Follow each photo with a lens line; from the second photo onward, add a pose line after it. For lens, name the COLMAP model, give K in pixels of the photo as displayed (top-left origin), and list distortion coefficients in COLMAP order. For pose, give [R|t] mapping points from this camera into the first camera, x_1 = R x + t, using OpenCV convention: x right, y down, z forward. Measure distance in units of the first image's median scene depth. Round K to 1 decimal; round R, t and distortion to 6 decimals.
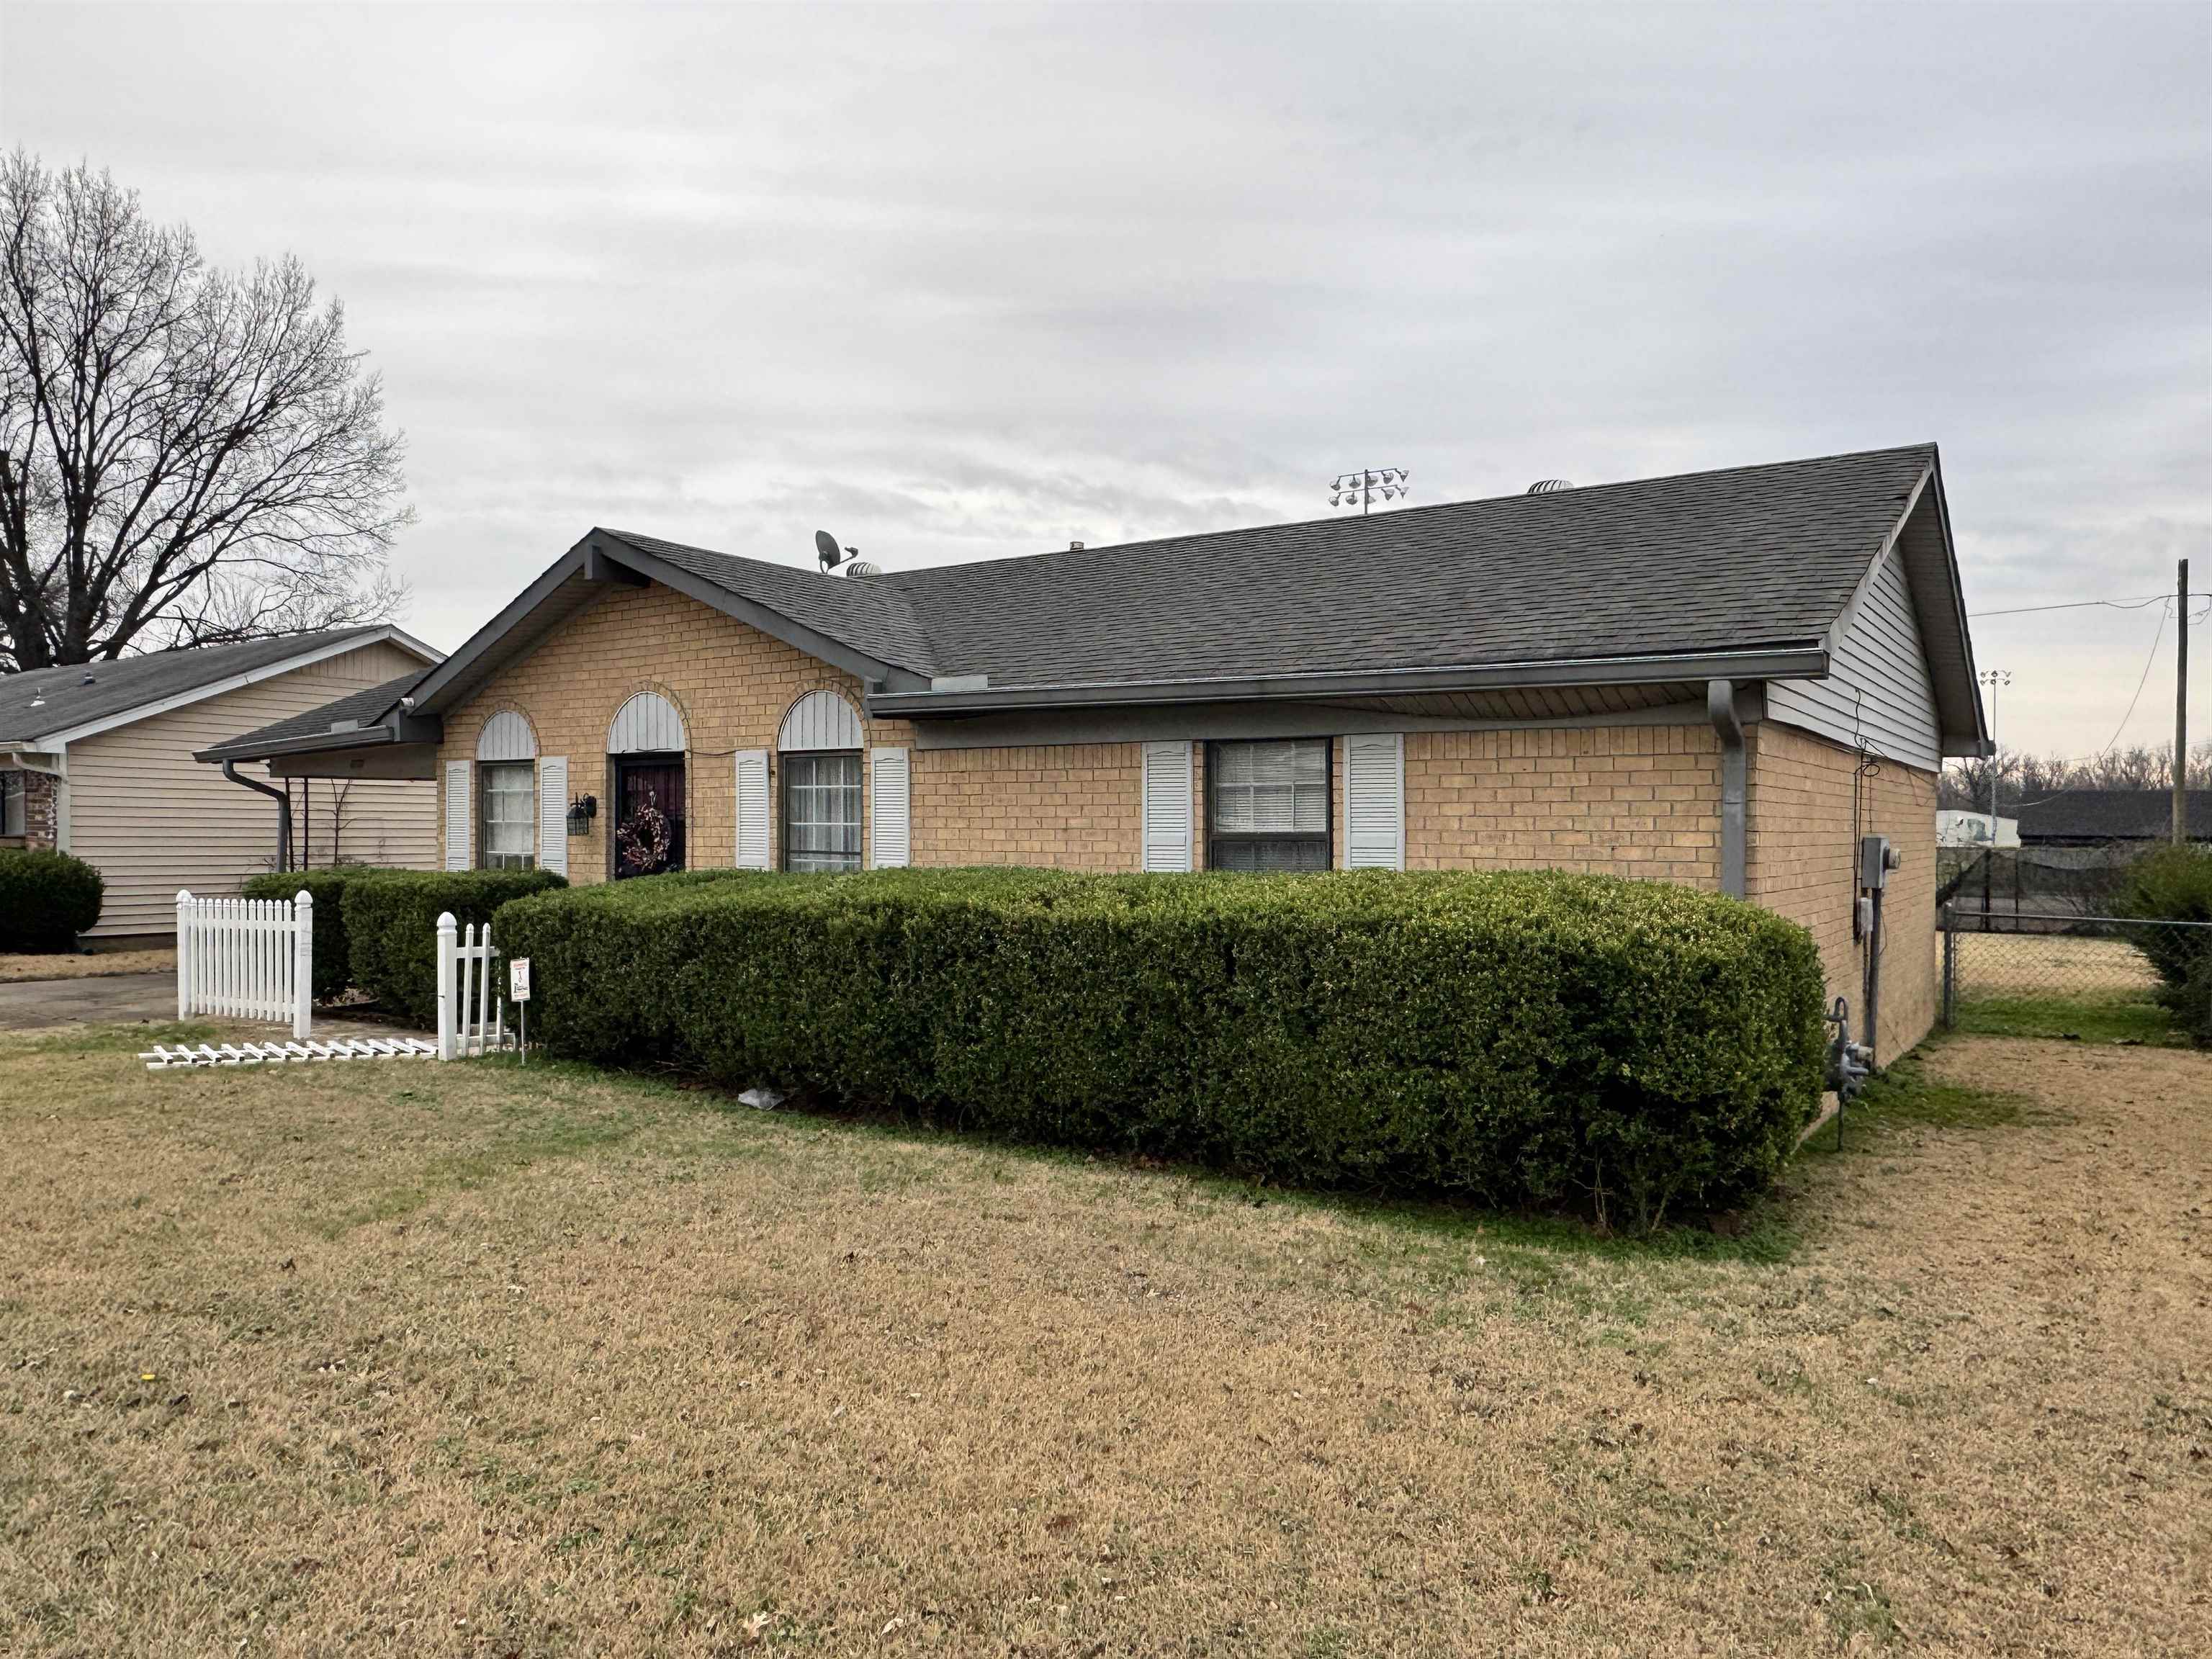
lens RADIAL K [[1529.2, 0, 1106.0], [0, 1529.2, 829.5], [0, 0, 1]] dist [0.002954, -0.002975]
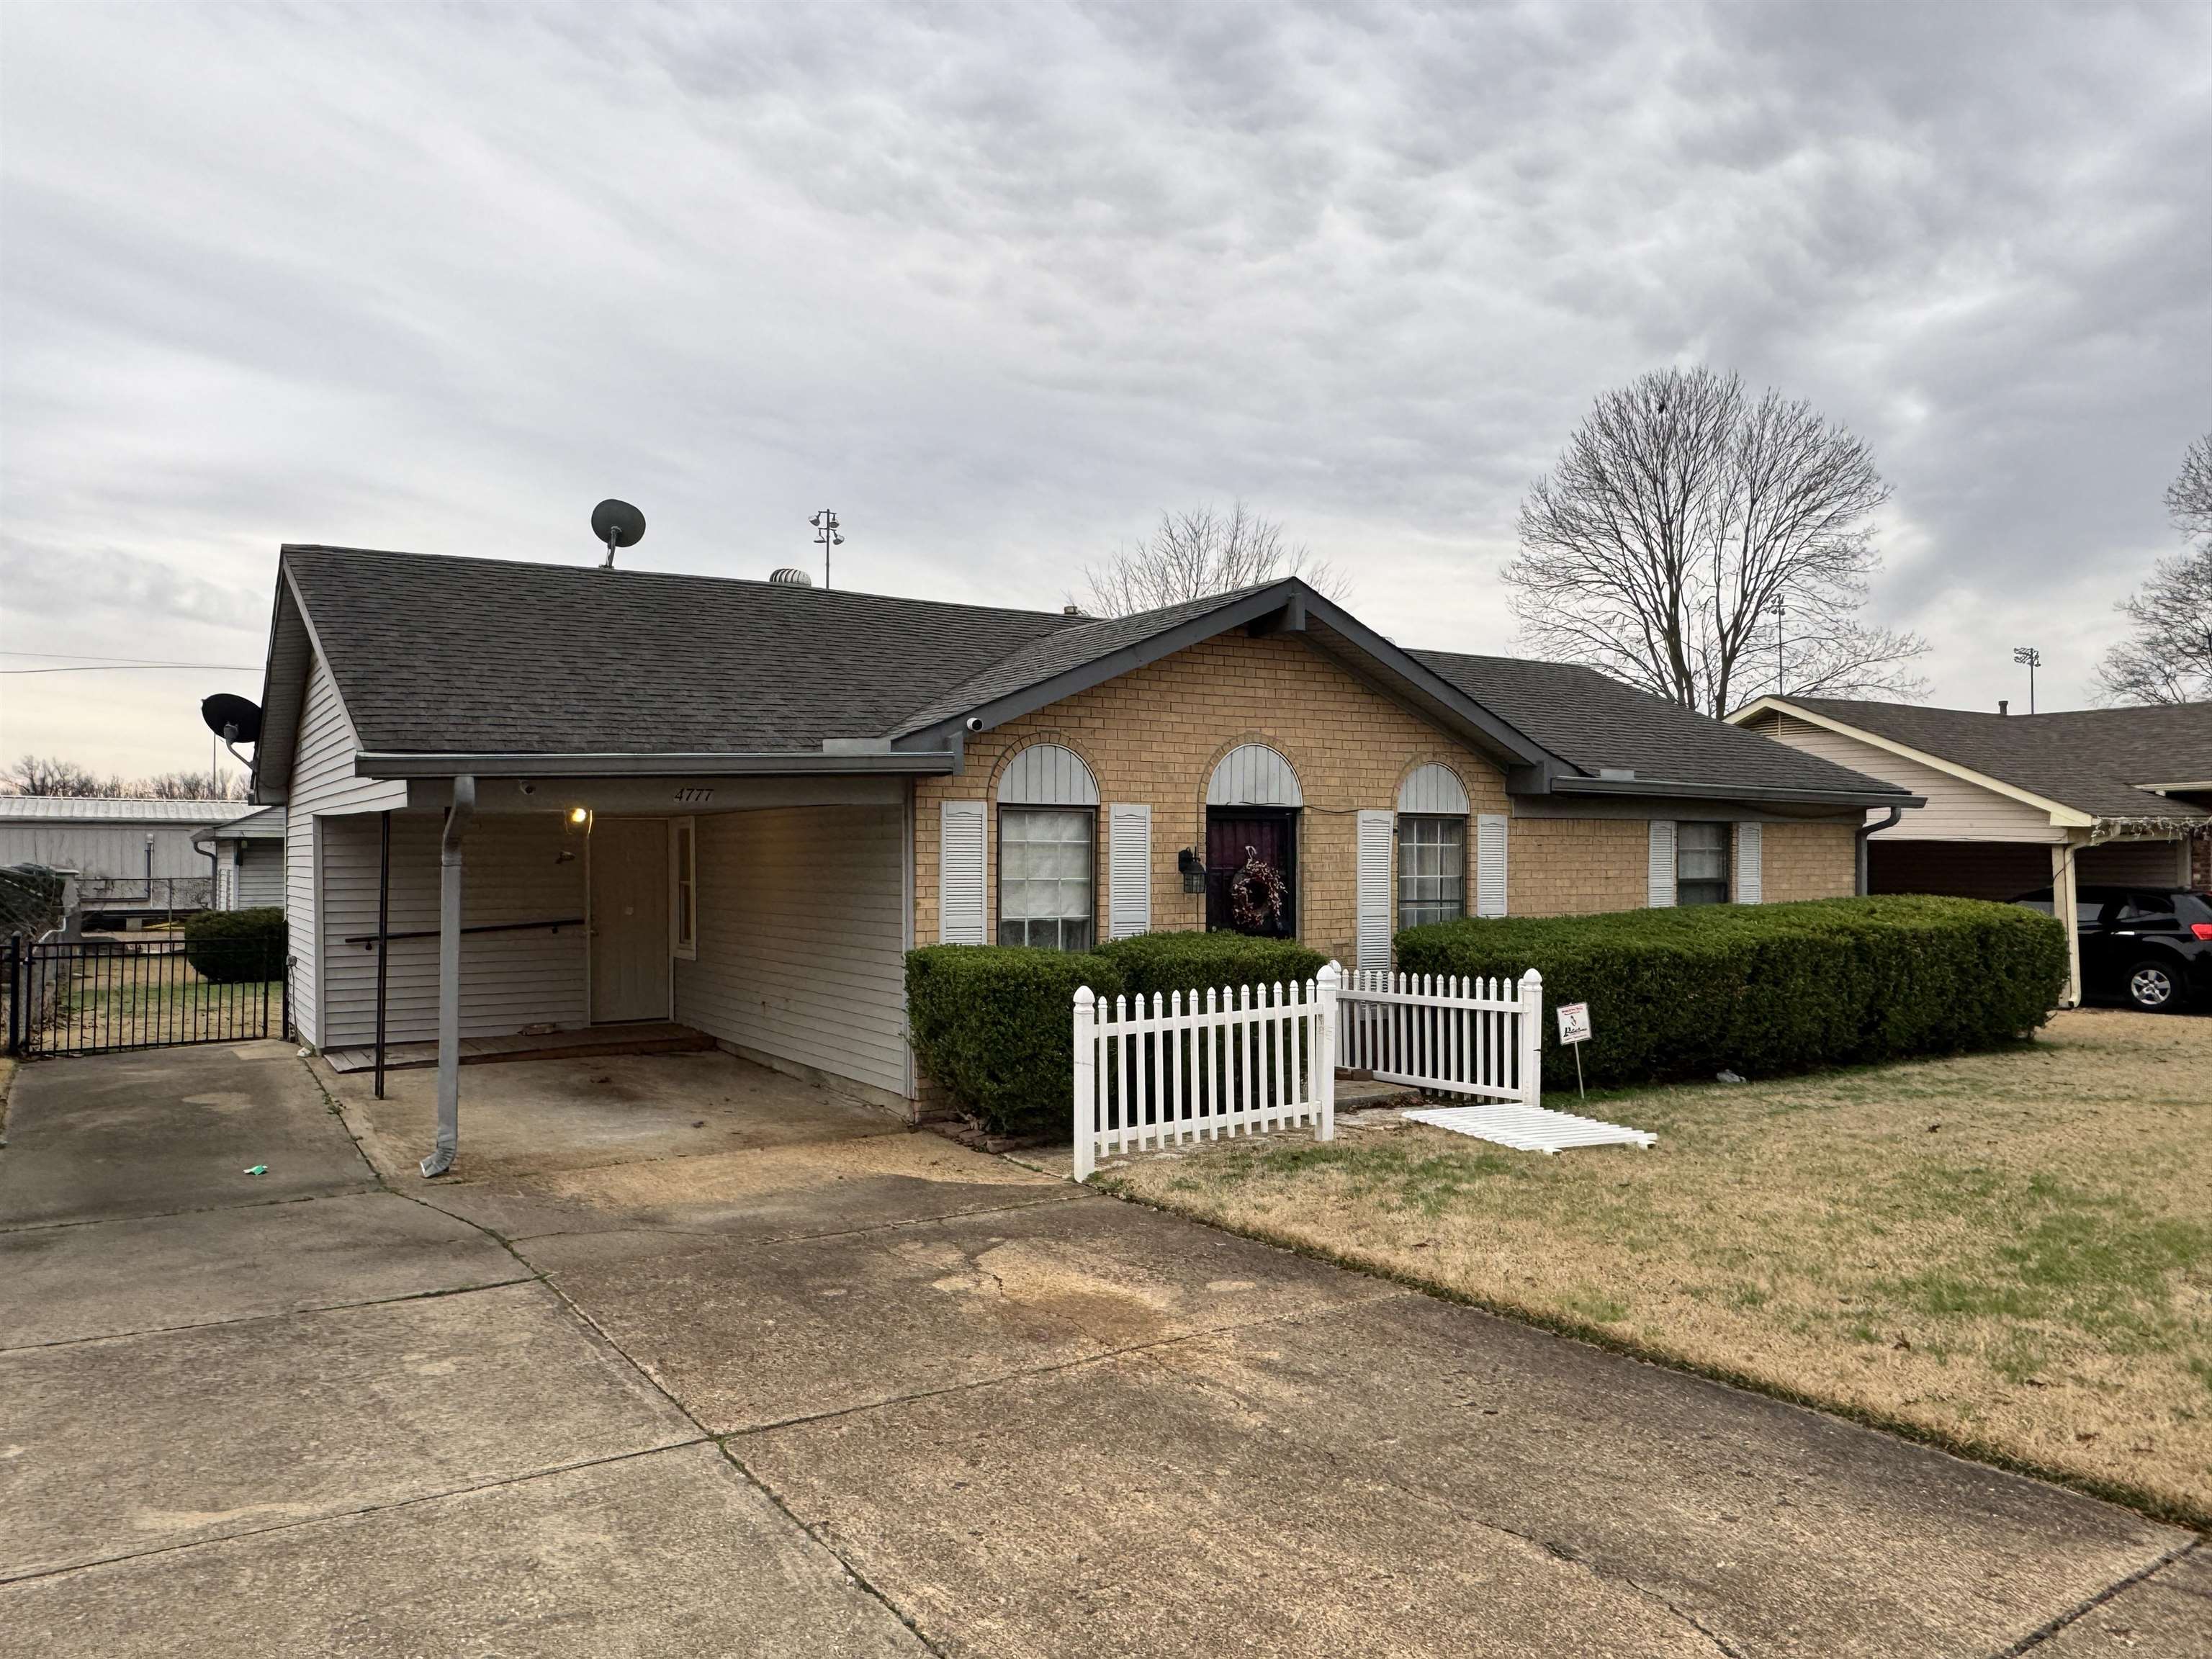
lens RADIAL K [[1529.2, 0, 1106.0], [0, 1529.2, 829.5], [0, 0, 1]] dist [0.002954, -0.002975]
pose [[0.381937, 0.011556, 0.924116, -1.332070], [0.003440, 0.999897, -0.013925, -0.023816], [-0.924182, 0.008498, 0.381858, 0.770209]]
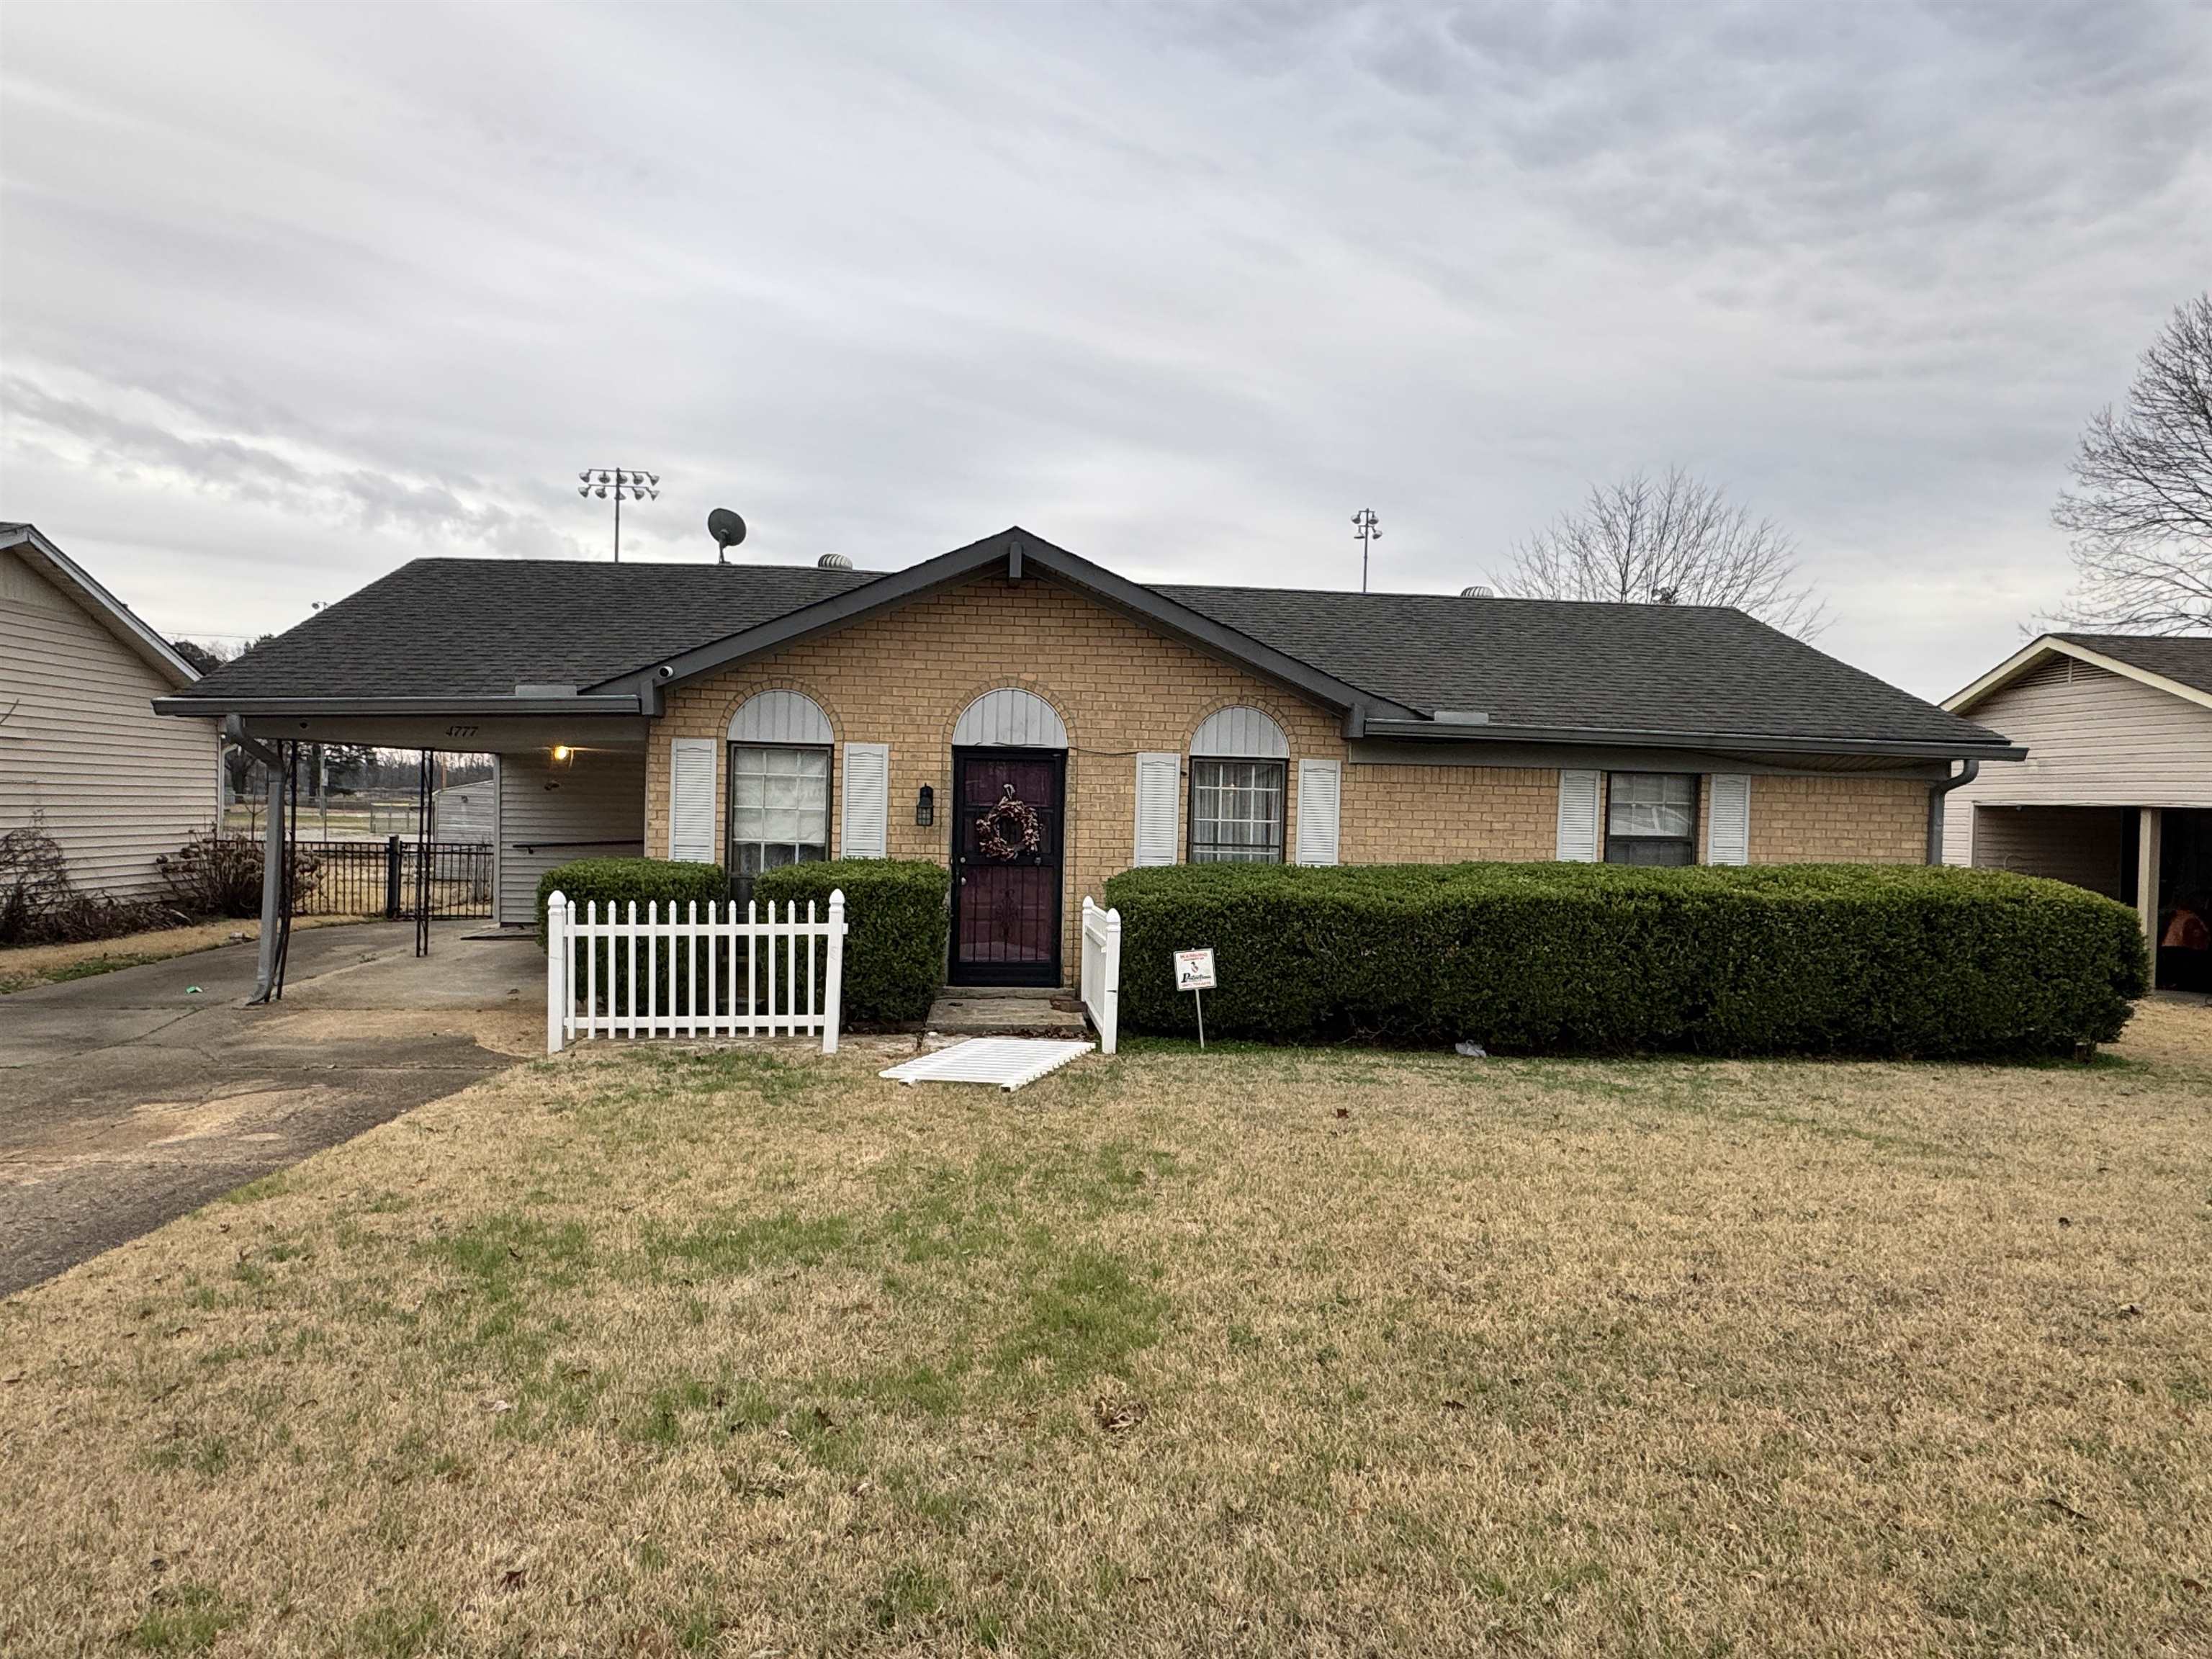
lens RADIAL K [[1303.1, 0, 1106.0], [0, 1303.1, 829.5], [0, 0, 1]] dist [-0.000978, 0.000675]
pose [[0.763596, 0.003955, 0.645682, -0.884645], [-0.021535, 0.999581, 0.019345, -0.013701], [-0.645335, -0.028676, 0.763361, 0.302586]]
